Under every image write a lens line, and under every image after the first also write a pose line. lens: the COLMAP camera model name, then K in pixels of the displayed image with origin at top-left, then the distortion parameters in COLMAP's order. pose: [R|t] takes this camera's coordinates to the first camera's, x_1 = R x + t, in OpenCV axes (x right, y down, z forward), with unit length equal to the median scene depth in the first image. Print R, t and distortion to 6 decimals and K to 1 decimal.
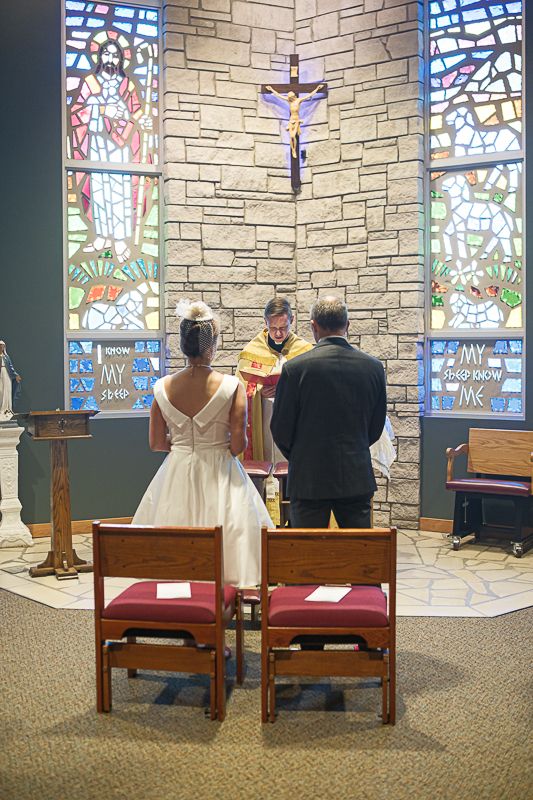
lens RADIAL K [[922.1, 0, 261.7], [0, 922.1, 396.5], [0, 0, 1]] dist [-0.078803, 0.000000]
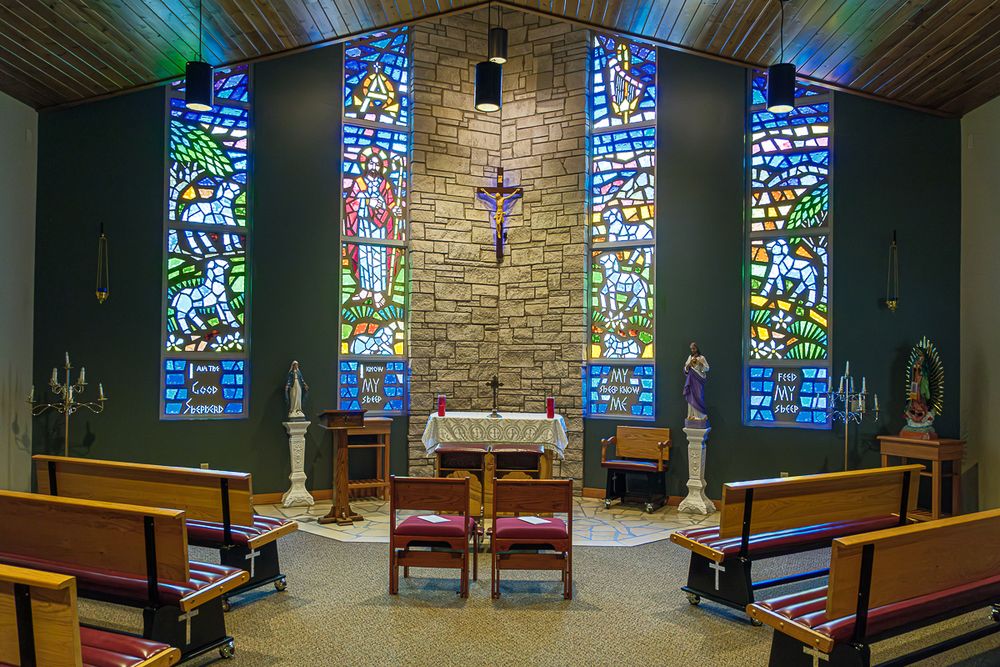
lens RADIAL K [[746.0, 0, 502.8], [0, 746.0, 357.1], [0, 0, 1]] dist [-0.004104, -0.006139]
pose [[0.997636, 0.017690, 0.066407, -0.036109], [-0.013446, 0.997872, -0.063809, 0.003086], [-0.067395, 0.062766, 0.995750, -0.175793]]
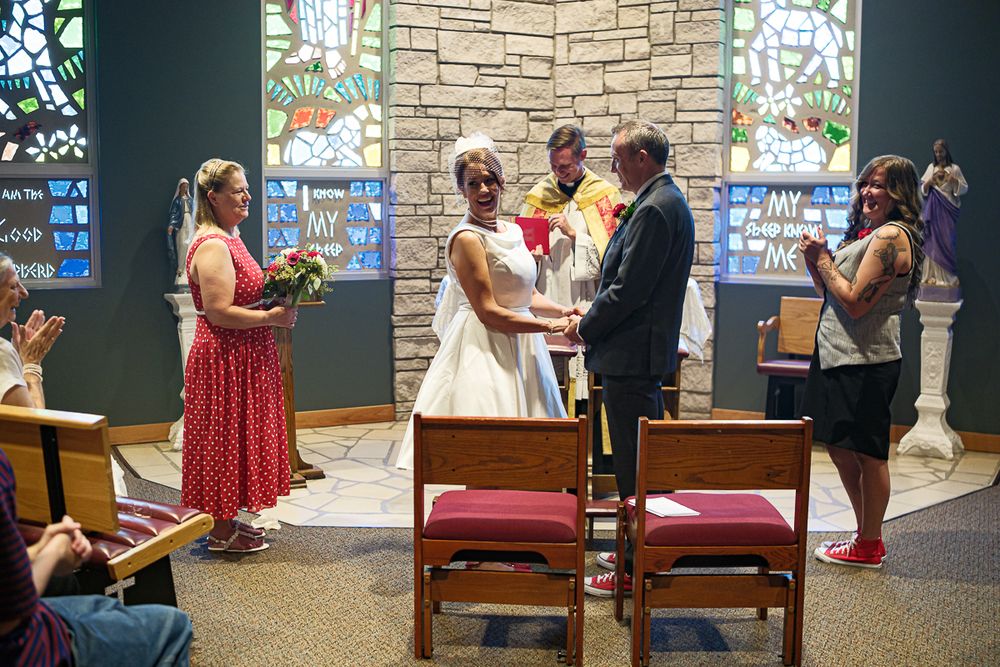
lens RADIAL K [[1152.6, 0, 496.8], [0, 1152.6, 341.1], [0, 0, 1]] dist [-0.078803, 0.000000]
pose [[0.997582, 0.003697, 0.069400, -0.085552], [-0.008545, 0.997531, 0.069701, 0.005235], [-0.068971, -0.070126, 0.995151, 0.024753]]
